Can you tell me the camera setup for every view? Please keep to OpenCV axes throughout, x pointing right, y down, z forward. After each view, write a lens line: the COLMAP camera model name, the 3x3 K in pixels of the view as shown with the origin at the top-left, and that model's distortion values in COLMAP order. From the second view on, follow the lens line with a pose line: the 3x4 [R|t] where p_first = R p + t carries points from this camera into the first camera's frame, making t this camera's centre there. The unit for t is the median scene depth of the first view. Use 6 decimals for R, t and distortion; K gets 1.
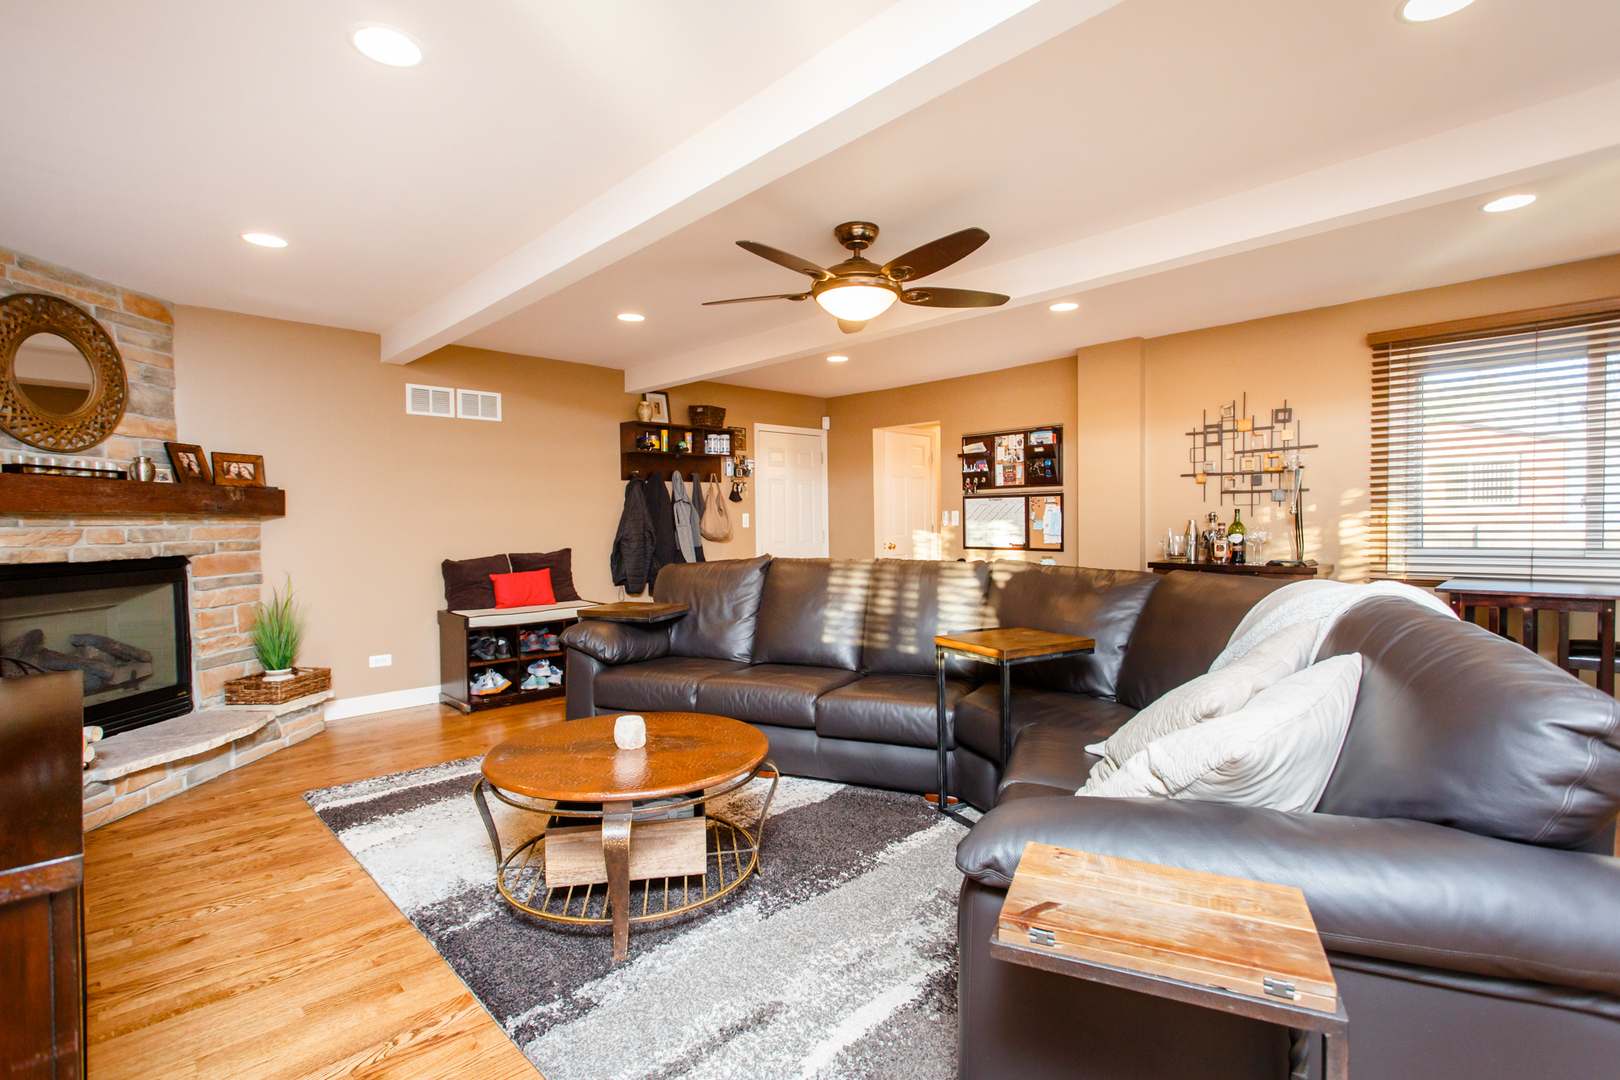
lens RADIAL K [[763.7, 0, 809.6], [0, 763.7, 537.2], [0, 0, 1]] dist [0.004386, 0.000260]
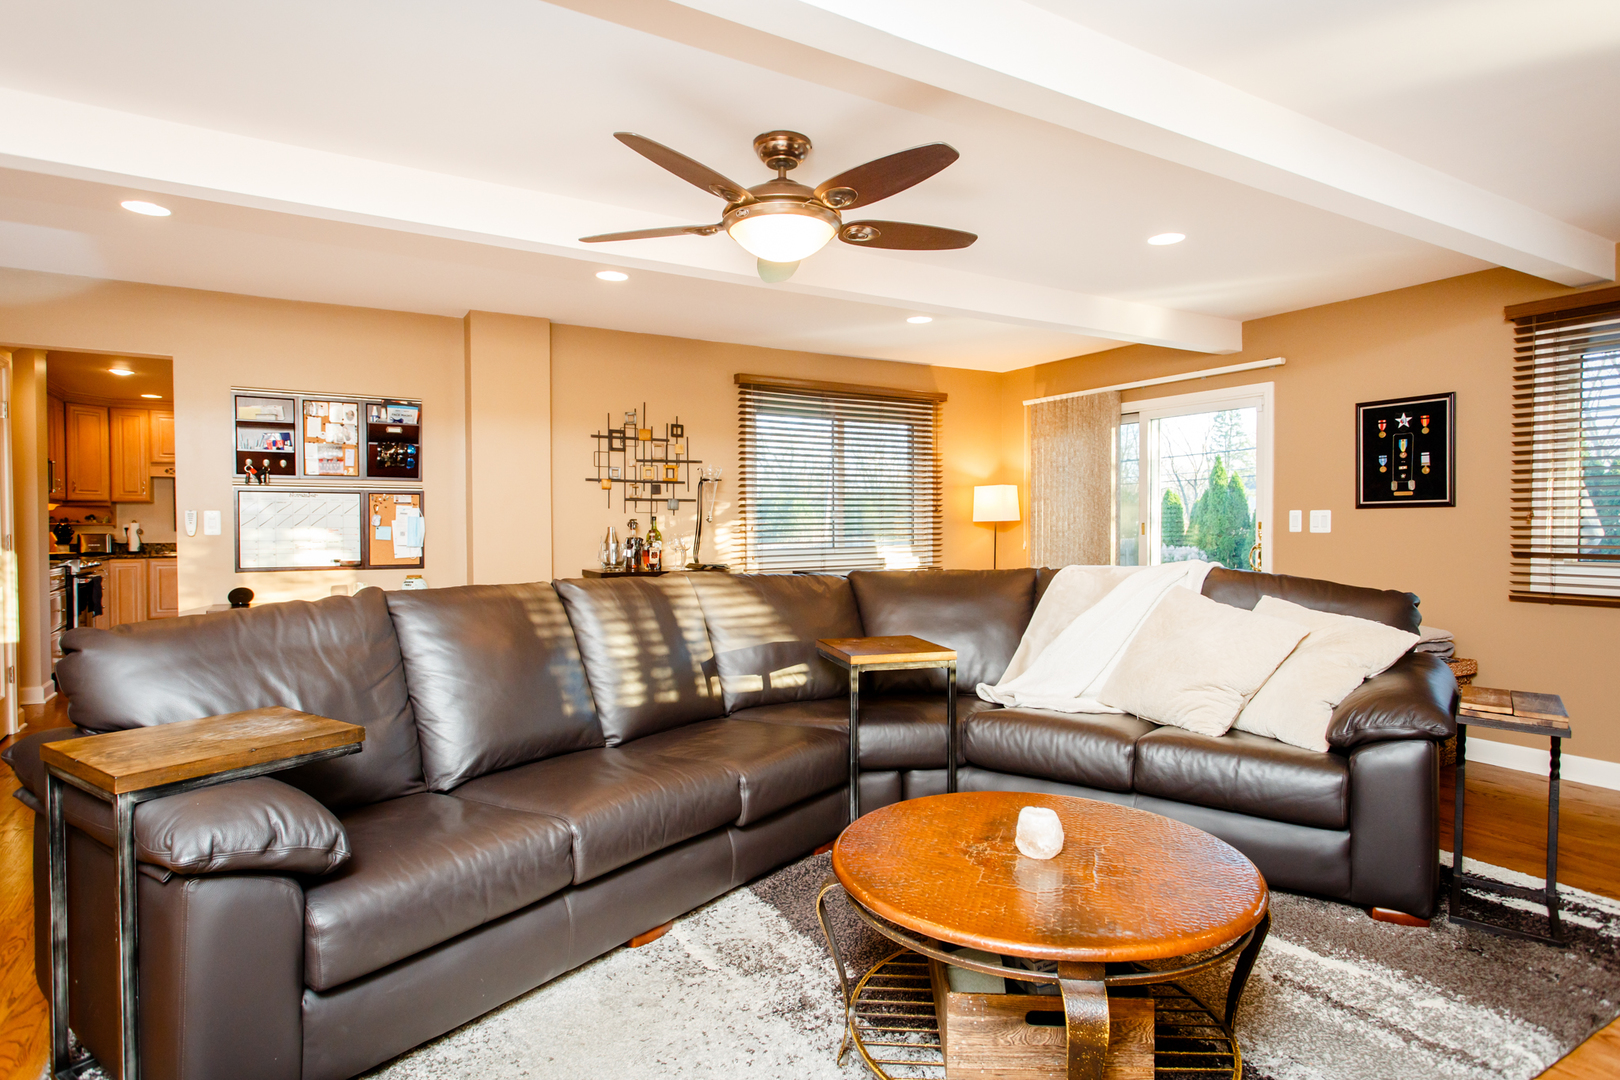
lens RADIAL K [[868.5, 0, 809.9], [0, 868.5, 540.0], [0, 0, 1]] dist [-0.020389, 0.000395]
pose [[0.206926, -0.006405, 0.978336, -0.512439], [0.022303, 0.999750, 0.001828, -0.002743], [-0.978102, 0.021442, 0.207017, 0.534972]]
